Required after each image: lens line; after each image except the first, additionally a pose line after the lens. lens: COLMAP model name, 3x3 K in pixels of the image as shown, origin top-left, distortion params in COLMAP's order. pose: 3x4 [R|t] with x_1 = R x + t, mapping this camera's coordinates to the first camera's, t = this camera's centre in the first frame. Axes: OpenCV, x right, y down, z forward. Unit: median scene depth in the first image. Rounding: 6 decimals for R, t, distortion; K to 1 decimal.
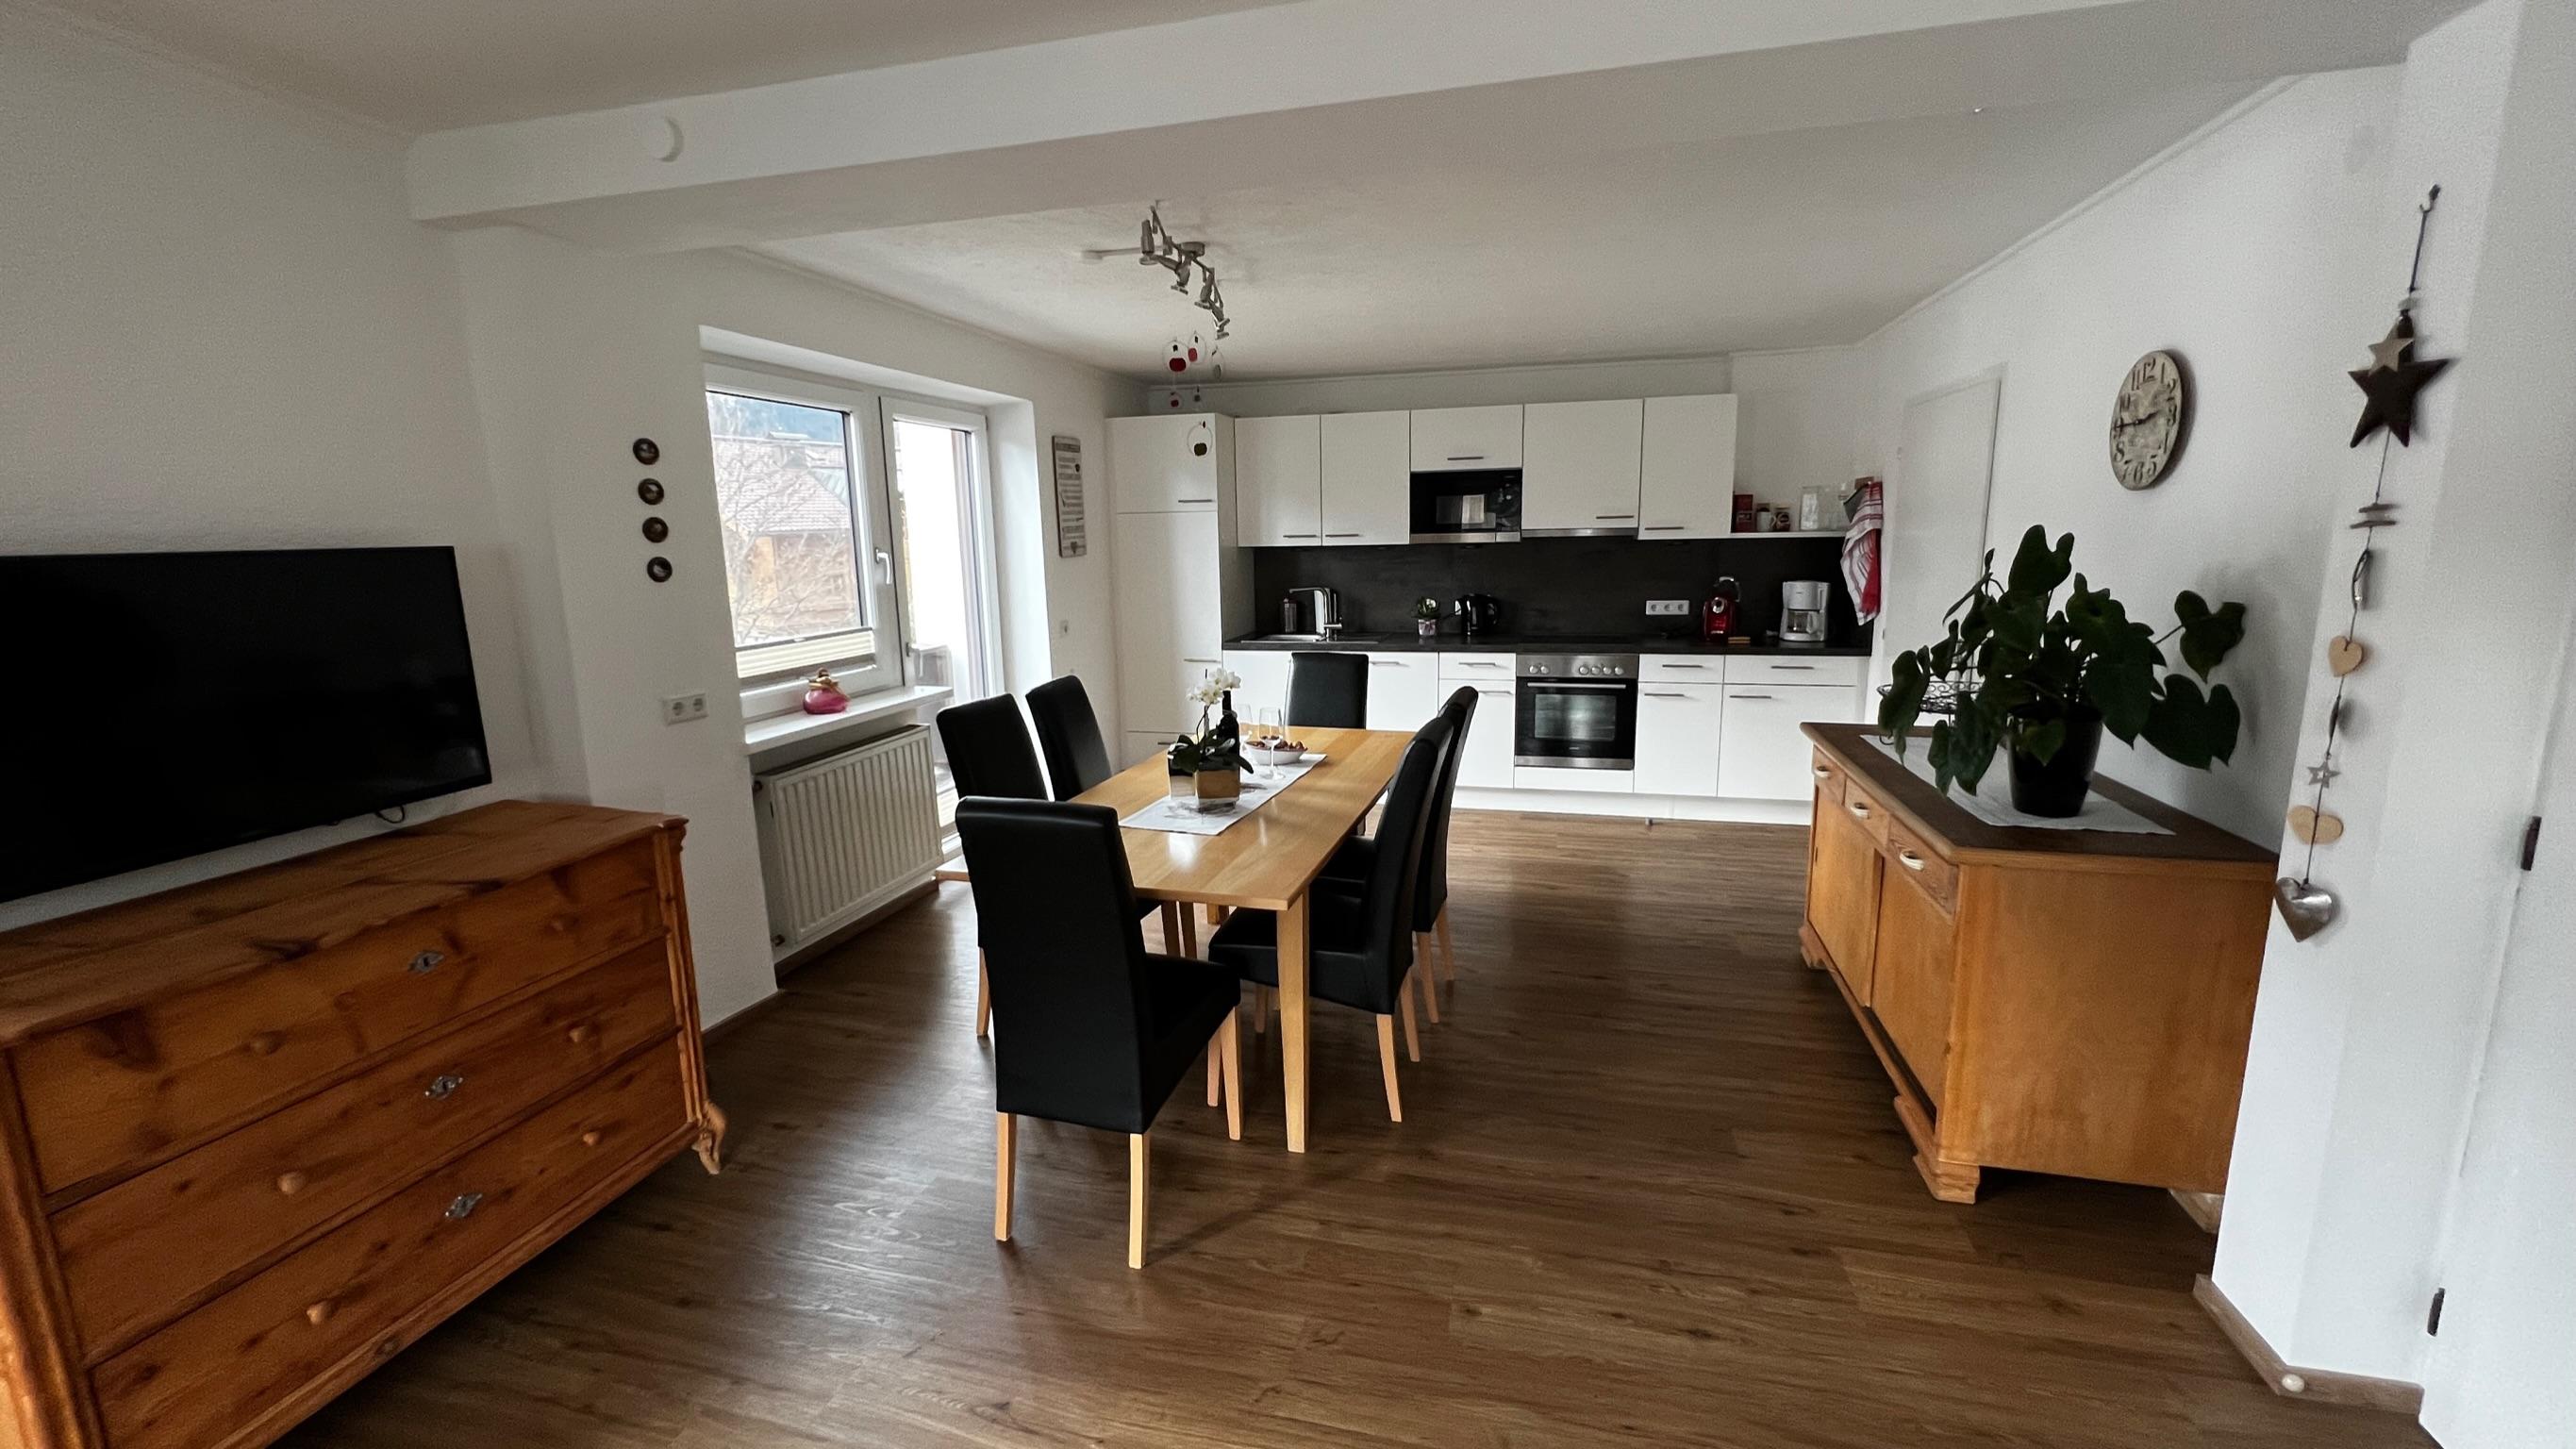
lens RADIAL K [[1031.6, 0, 1279.7], [0, 1031.6, 714.1], [0, 0, 1]] dist [-0.002936, -0.000123]
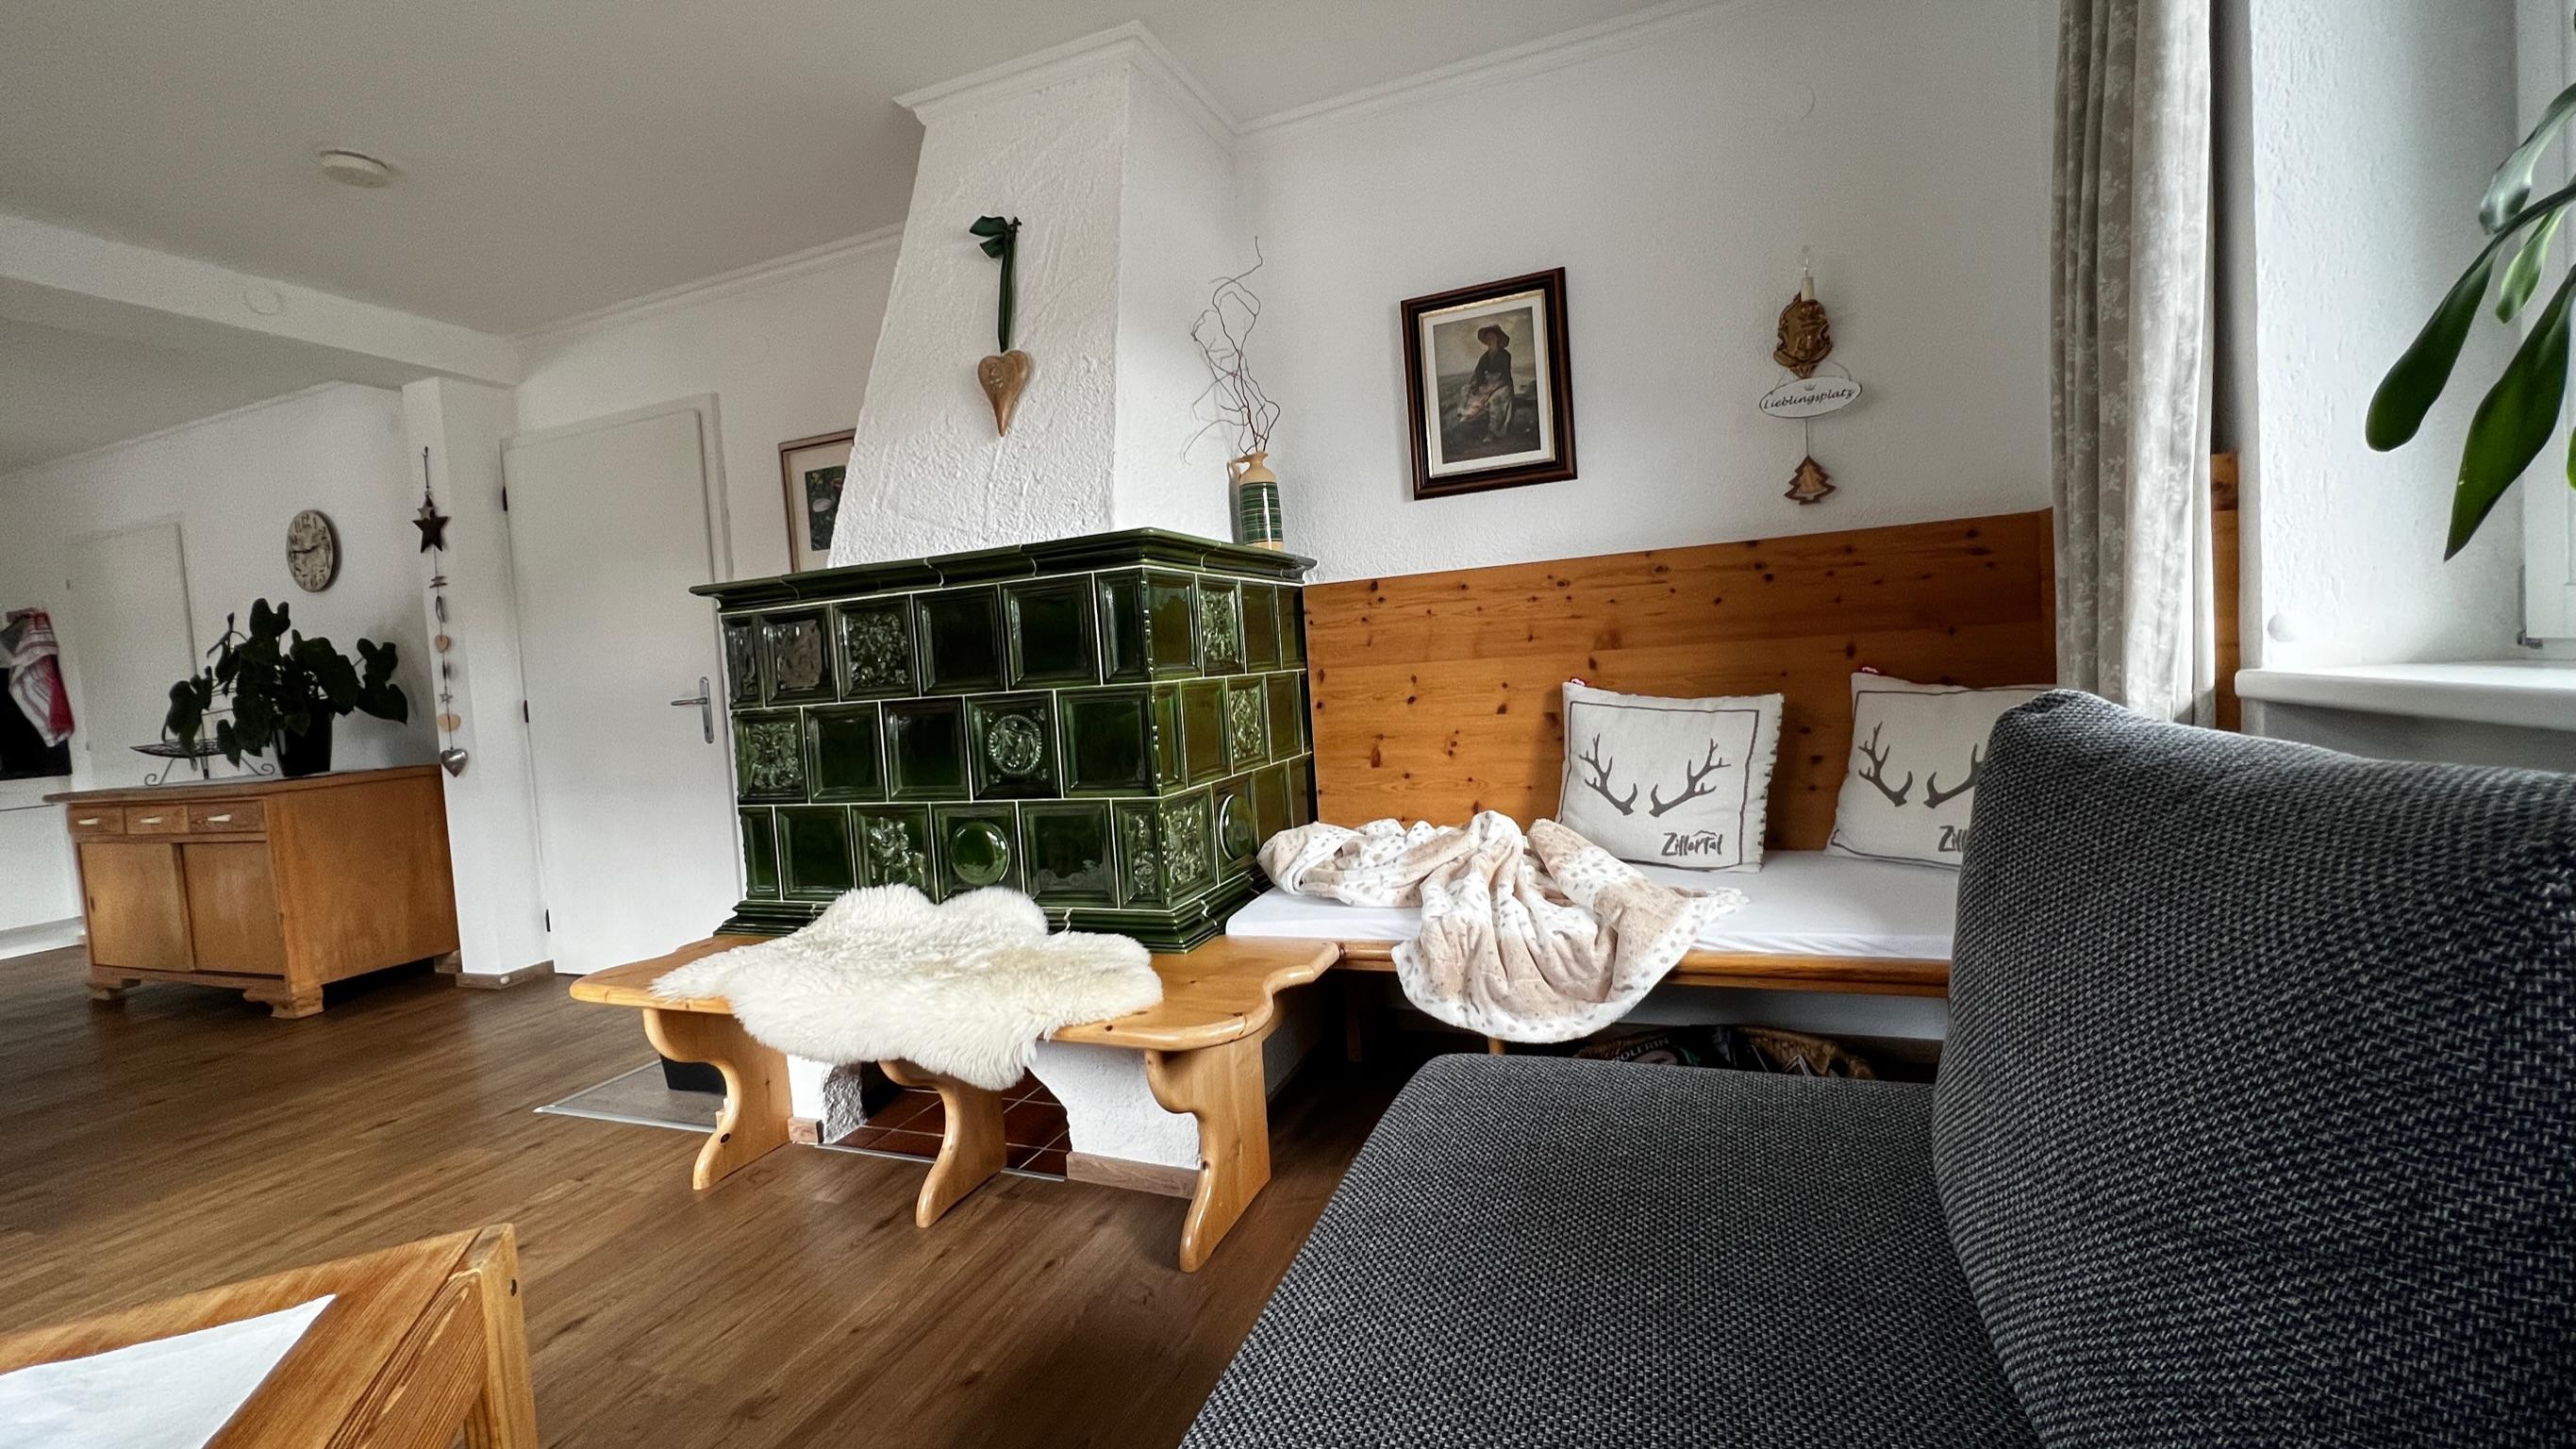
lens RADIAL K [[1031.6, 0, 1280.6], [0, 1031.6, 733.8], [0, 0, 1]] dist [-0.002936, -0.000123]
pose [[0.108134, -0.041653, 0.993263, -0.755408], [0.234315, 0.972041, 0.015254, 0.398426], [-0.966128, 0.231087, 0.114870, -0.737741]]
